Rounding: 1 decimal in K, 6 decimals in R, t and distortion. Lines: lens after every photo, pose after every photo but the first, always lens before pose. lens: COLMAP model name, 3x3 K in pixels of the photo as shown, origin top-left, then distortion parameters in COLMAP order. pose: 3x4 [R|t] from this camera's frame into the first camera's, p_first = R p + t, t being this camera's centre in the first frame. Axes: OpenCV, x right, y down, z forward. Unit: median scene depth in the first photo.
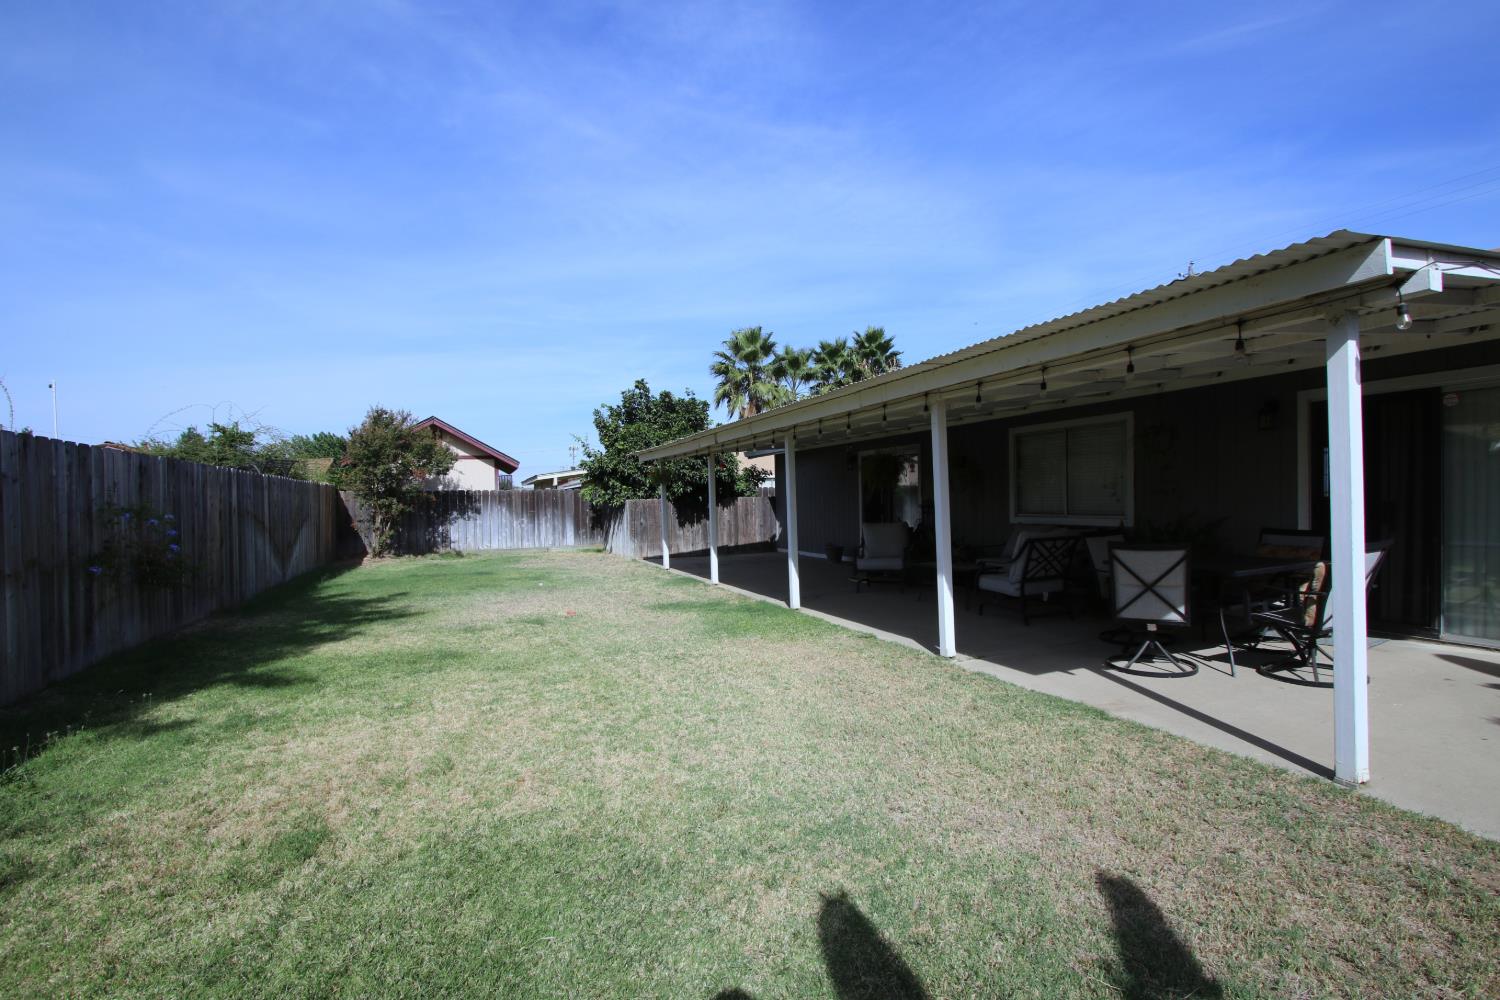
lens RADIAL K [[694.7, 0, 754.9], [0, 694.7, 504.9], [0, 0, 1]] dist [-0.013223, 0.000992]
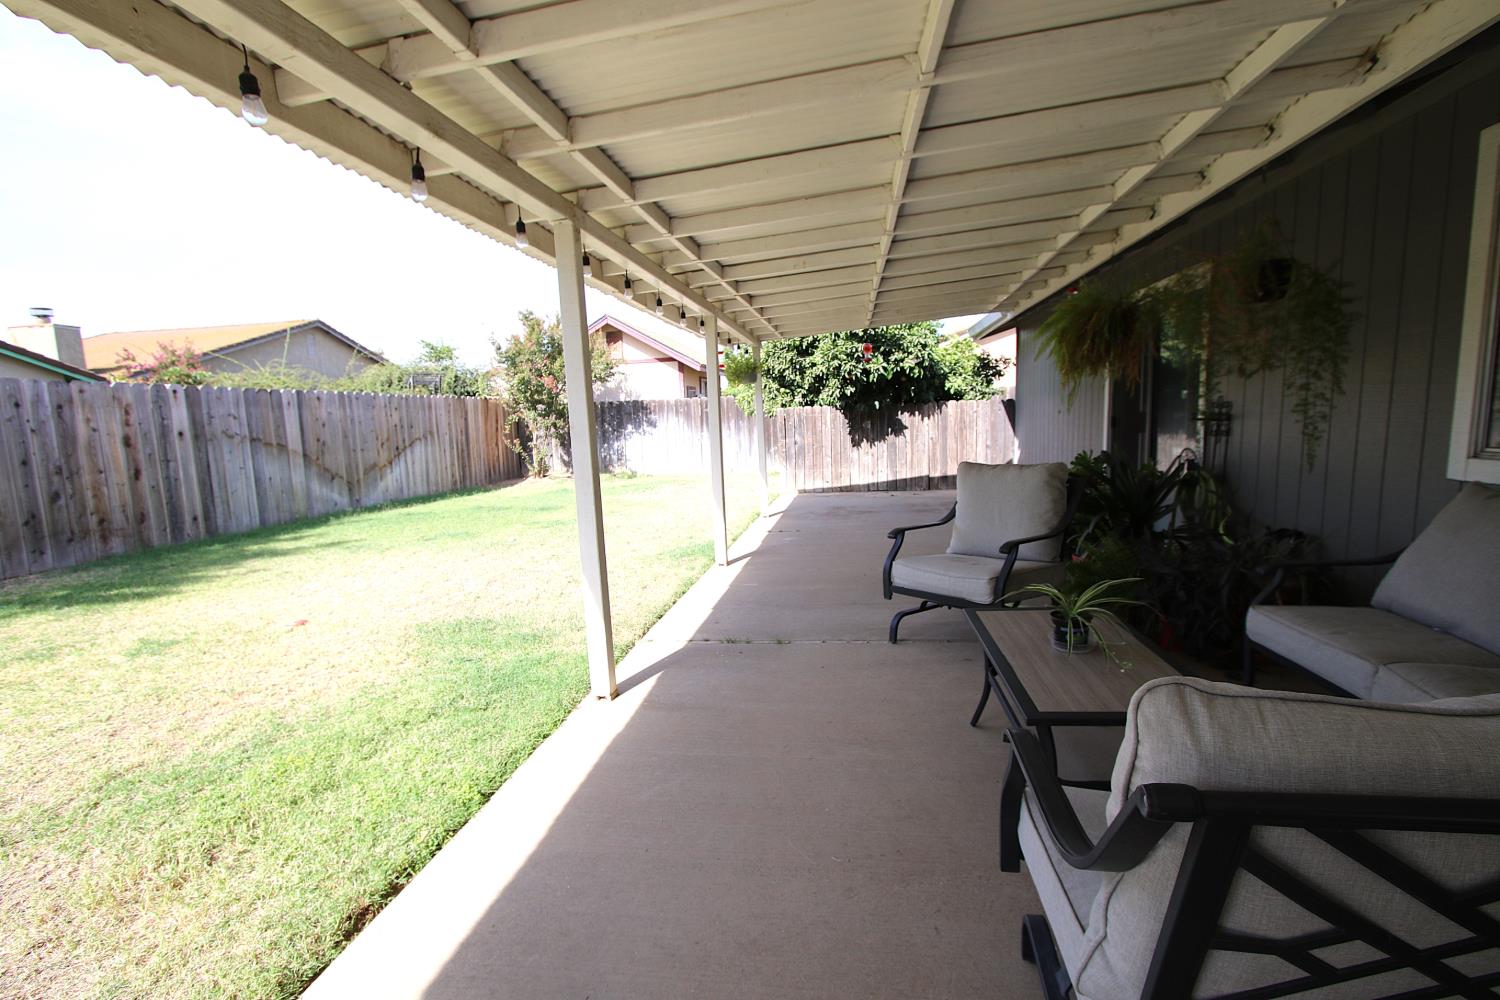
lens RADIAL K [[694.7, 0, 754.9], [0, 694.7, 504.9], [0, 0, 1]] dist [-0.013223, 0.000992]
pose [[0.858409, 0.053673, -0.510151, 0.155148], [0.015697, 0.991297, 0.130706, -0.002524], [0.512726, -0.120207, 0.850095, 0.351058]]
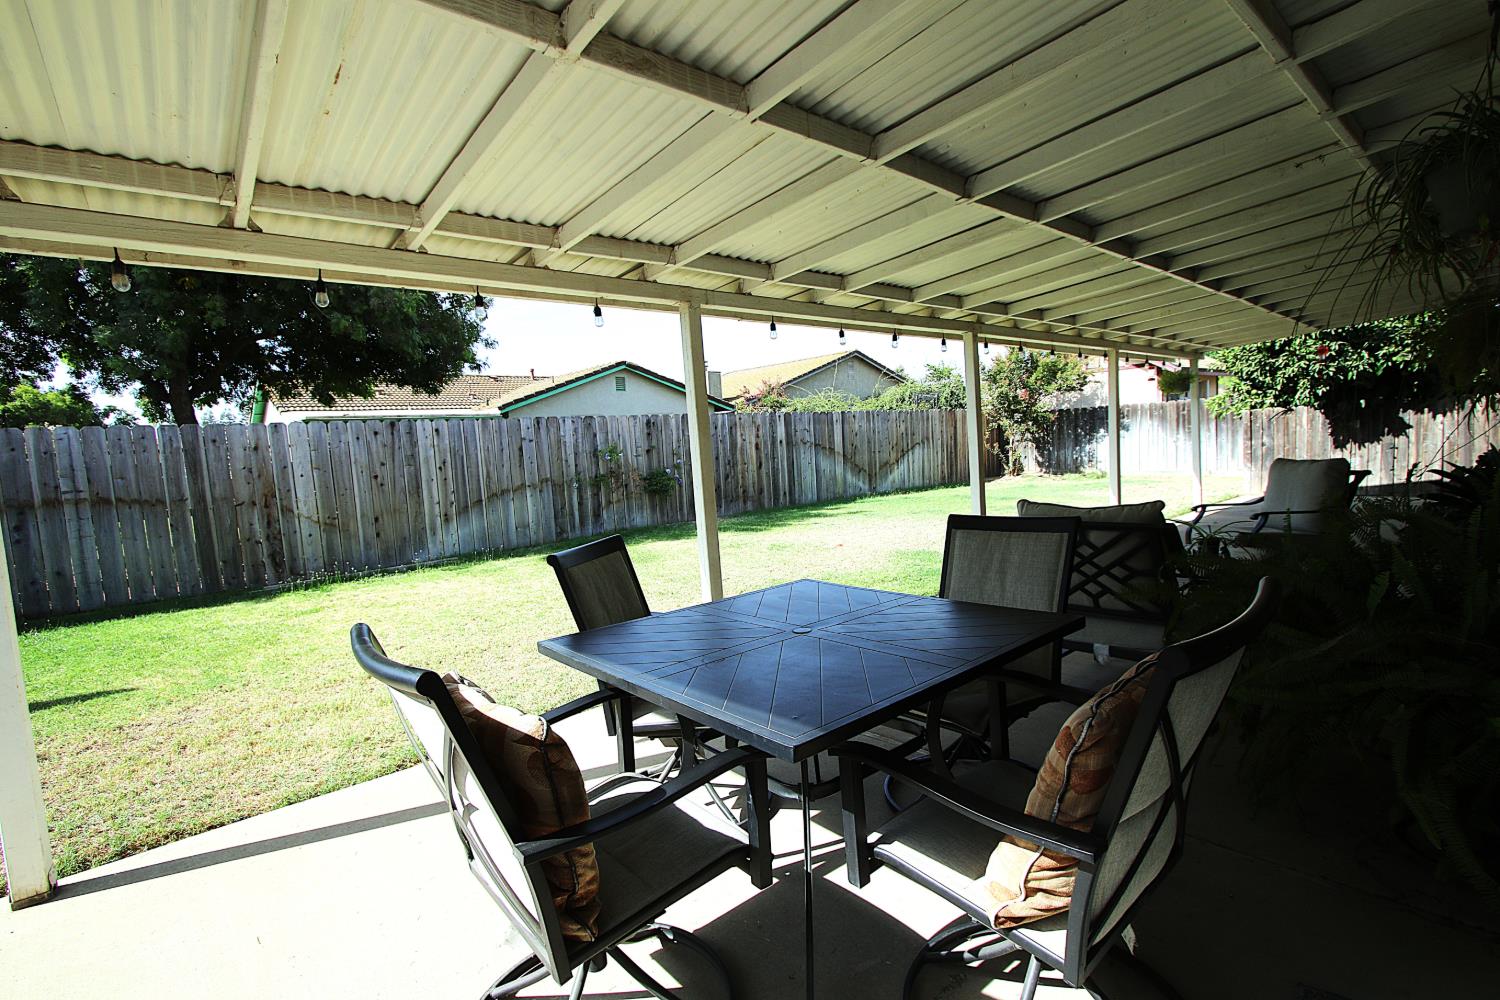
lens RADIAL K [[694.7, 0, 754.9], [0, 694.7, 504.9], [0, 0, 1]] dist [-0.013223, 0.000992]
pose [[0.326700, 0.082607, -0.941511, 0.312298], [0.046147, 0.993591, 0.103189, -0.006764], [0.944001, -0.077160, 0.320794, 0.270302]]
